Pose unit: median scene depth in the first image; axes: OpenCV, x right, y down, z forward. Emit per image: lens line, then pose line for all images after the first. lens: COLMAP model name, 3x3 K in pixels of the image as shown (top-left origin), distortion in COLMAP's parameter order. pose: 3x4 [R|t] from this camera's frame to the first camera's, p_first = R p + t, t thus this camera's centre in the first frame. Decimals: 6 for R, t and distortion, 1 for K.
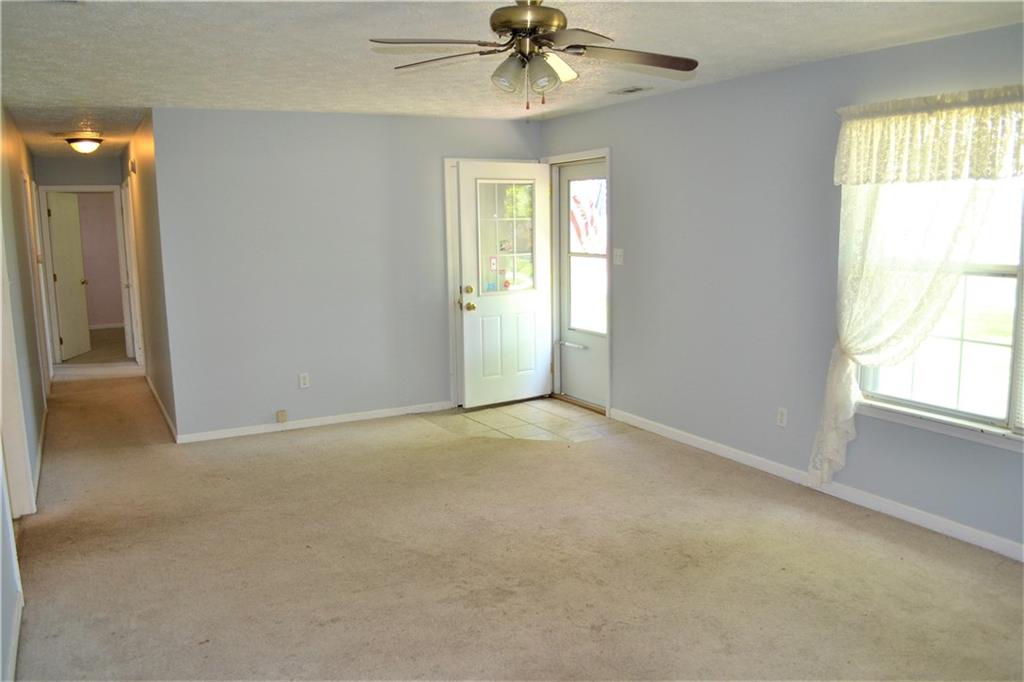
lens RADIAL K [[802.0, 0, 512.0], [0, 802.0, 341.0], [0, 0, 1]] dist [-0.063860, 0.001501]
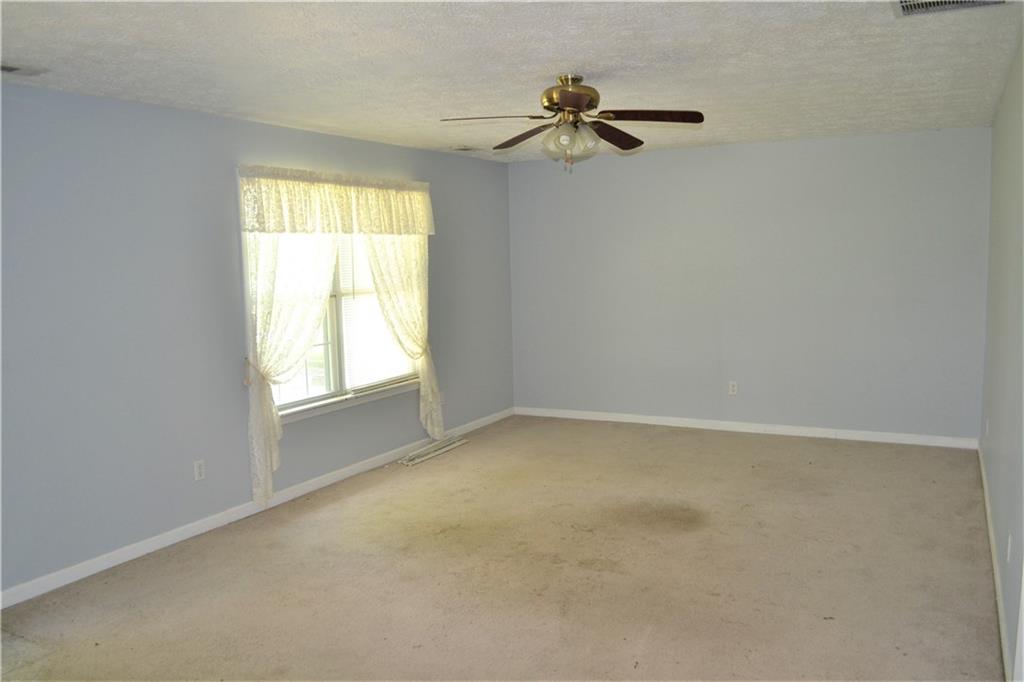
lens RADIAL K [[802.0, 0, 512.0], [0, 802.0, 341.0], [0, 0, 1]] dist [-0.063860, 0.001501]
pose [[-0.524653, -0.065170, 0.848818, -0.850552], [0.158952, 0.972033, 0.172878, -0.206265], [-0.836345, 0.225623, -0.499621, 1.452089]]
